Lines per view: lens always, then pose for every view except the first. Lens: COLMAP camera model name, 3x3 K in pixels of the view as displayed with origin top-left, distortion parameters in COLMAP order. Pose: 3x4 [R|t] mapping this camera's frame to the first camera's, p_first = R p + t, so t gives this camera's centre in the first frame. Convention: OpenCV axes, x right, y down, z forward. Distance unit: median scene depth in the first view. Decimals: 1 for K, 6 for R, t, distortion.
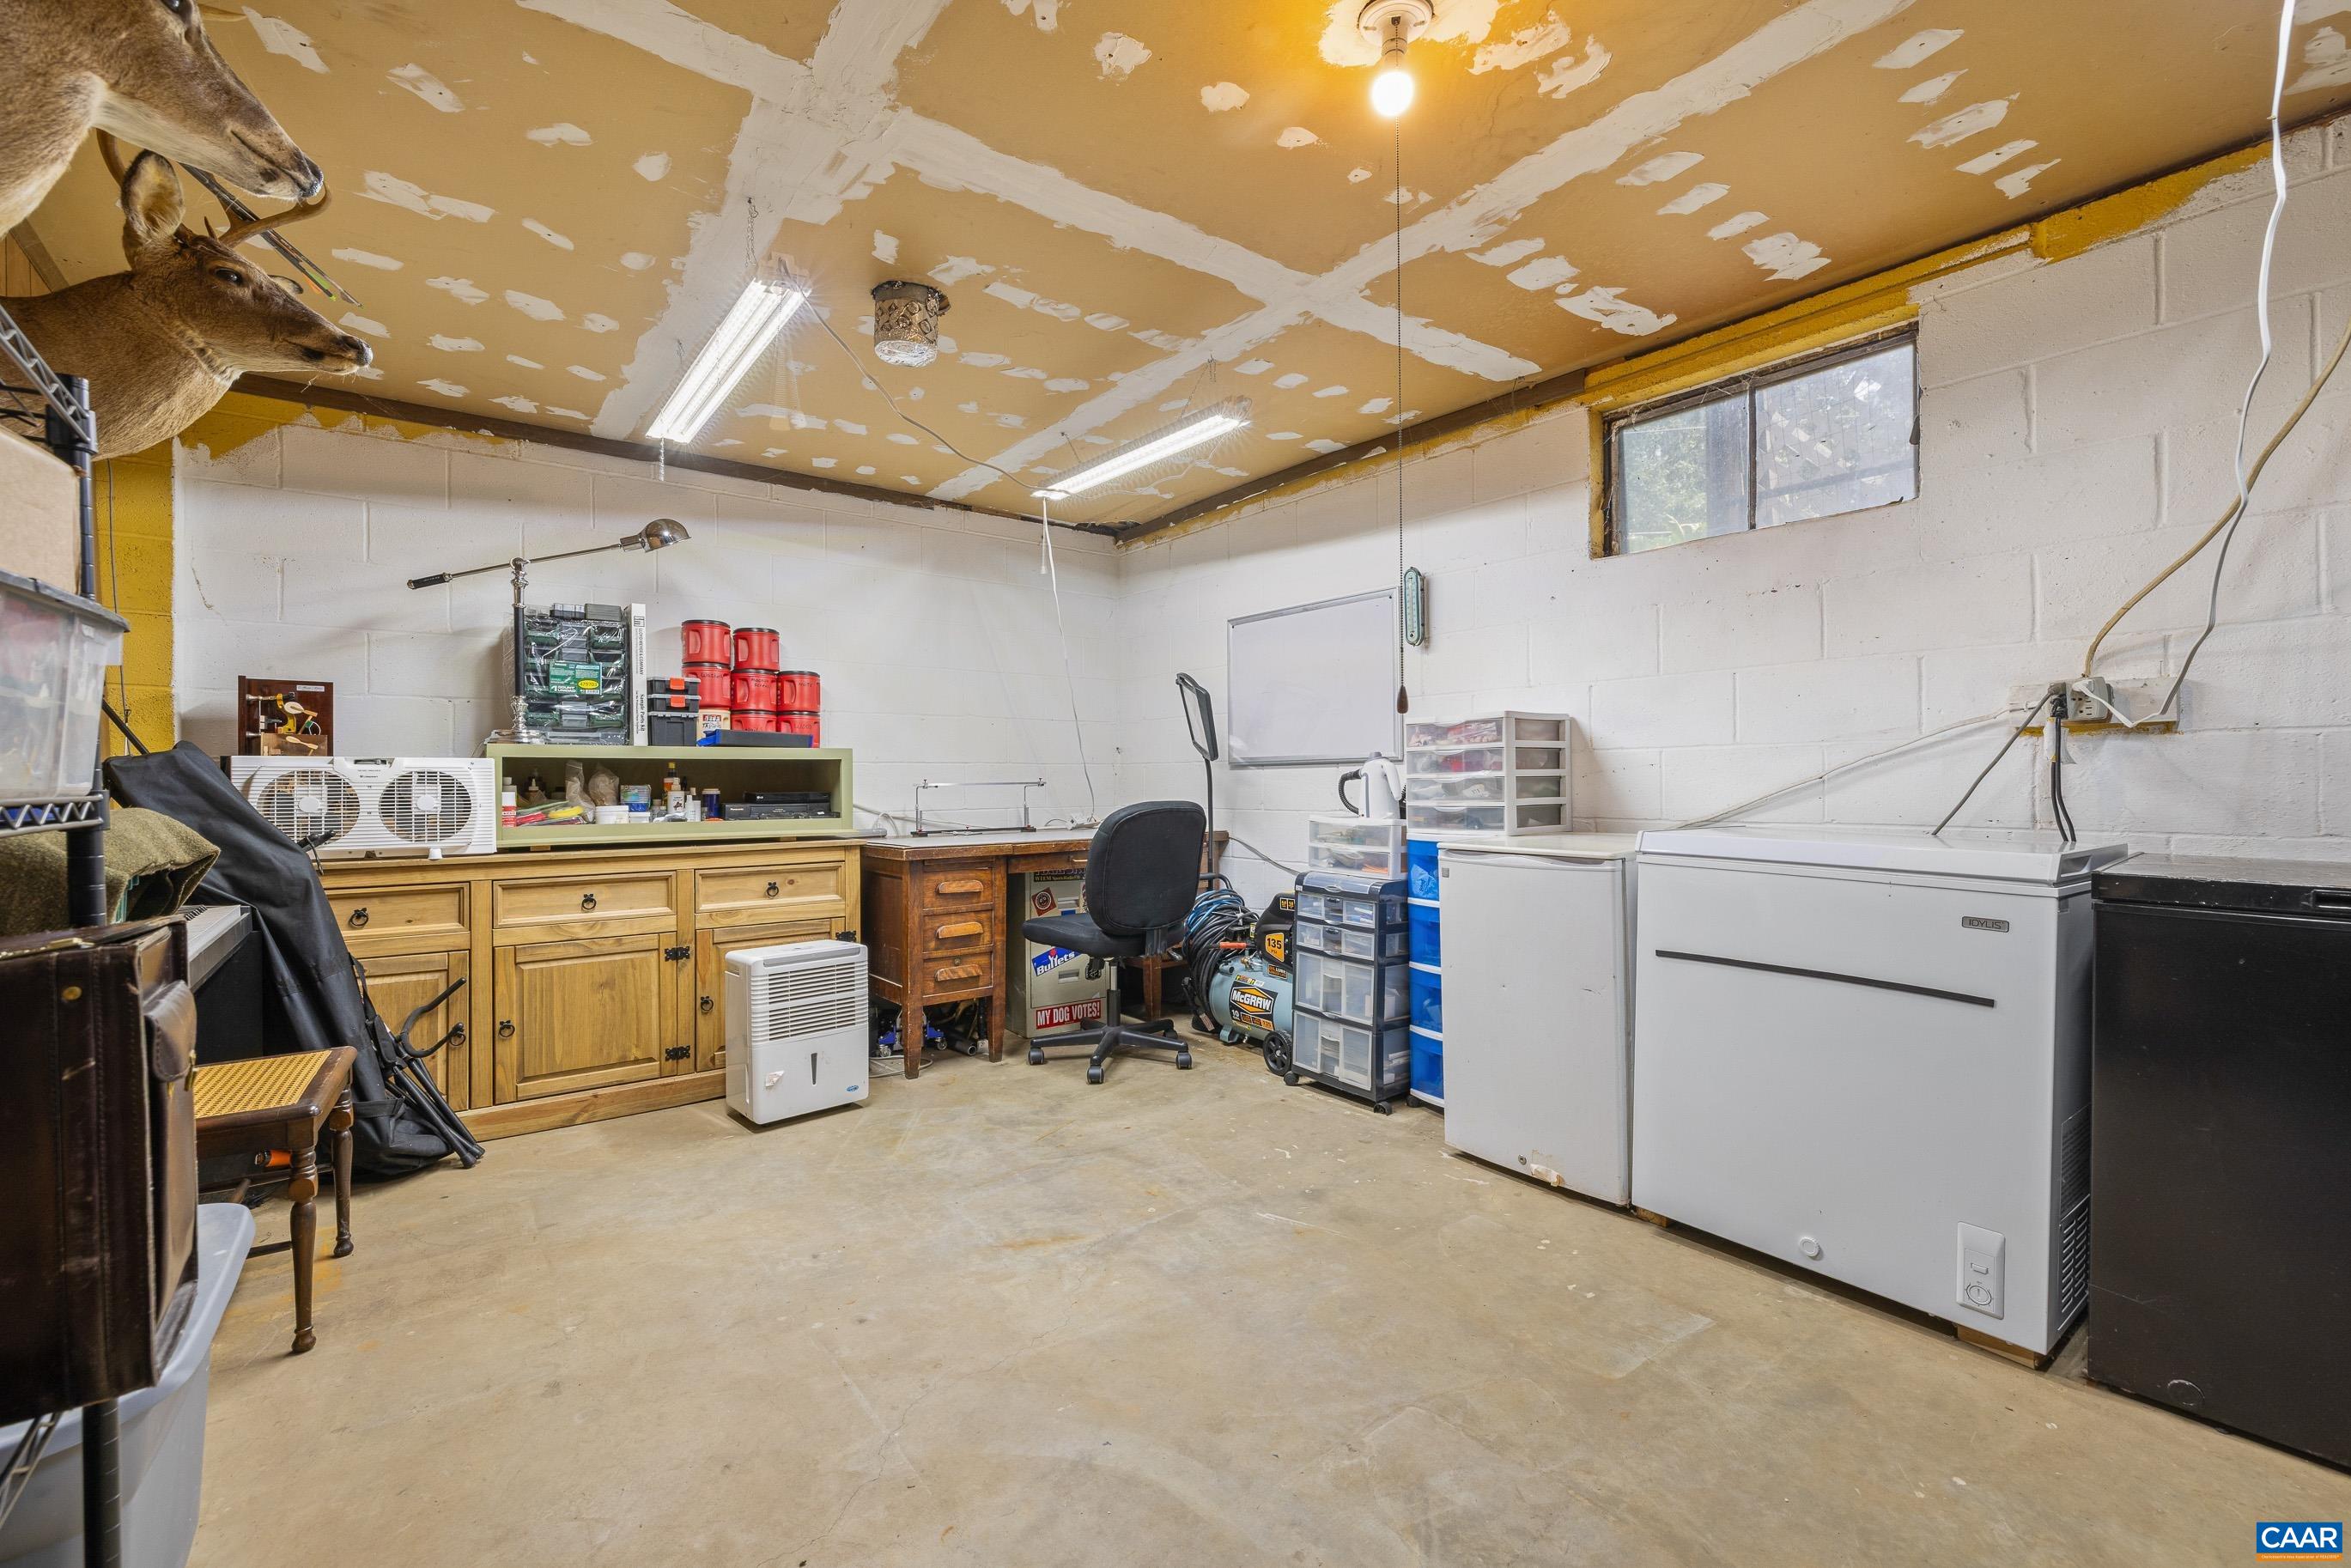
lens RADIAL K [[989.5, 0, 1181.7], [0, 989.5, 777.4], [0, 0, 1]] dist [0.001077, 0.000353]
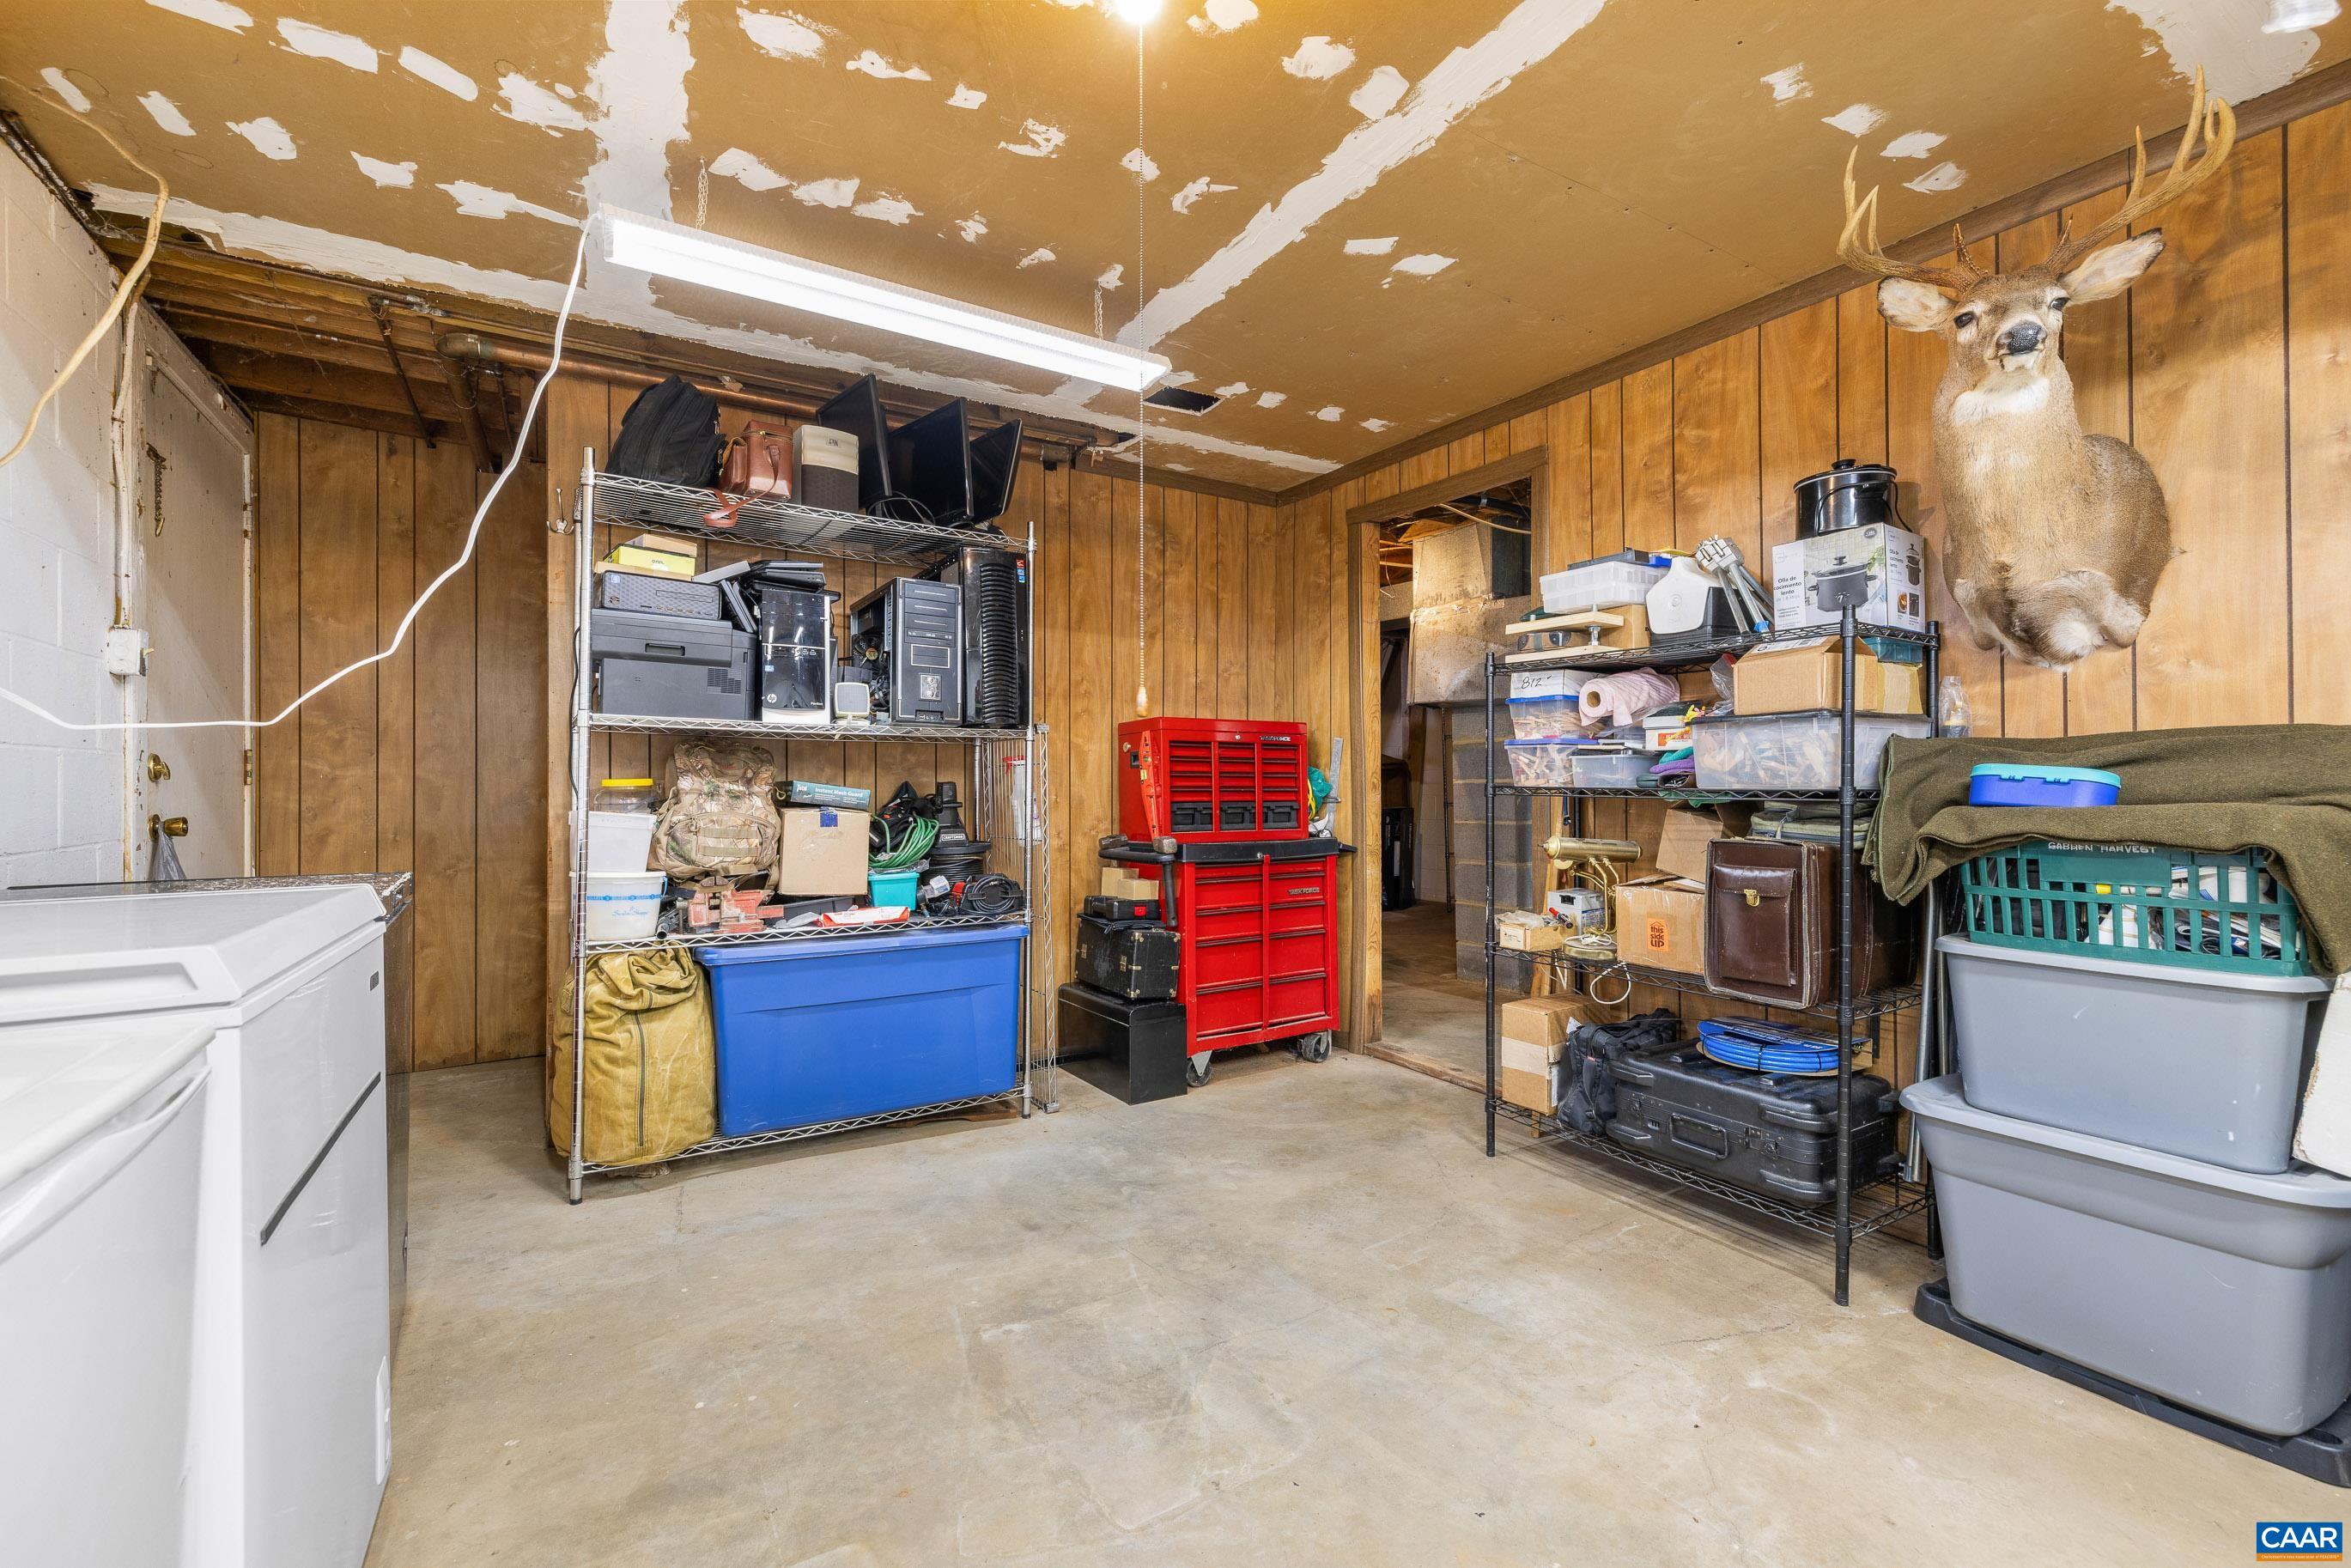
lens RADIAL K [[989.5, 0, 1181.7], [0, 989.5, 777.4], [0, 0, 1]] dist [0.001077, 0.000353]
pose [[-0.994477, 0.010354, 0.104438, 0.096042], [0.009736, 0.999932, -0.006421, -0.002954], [-0.104498, -0.005368, -0.994511, 1.951316]]
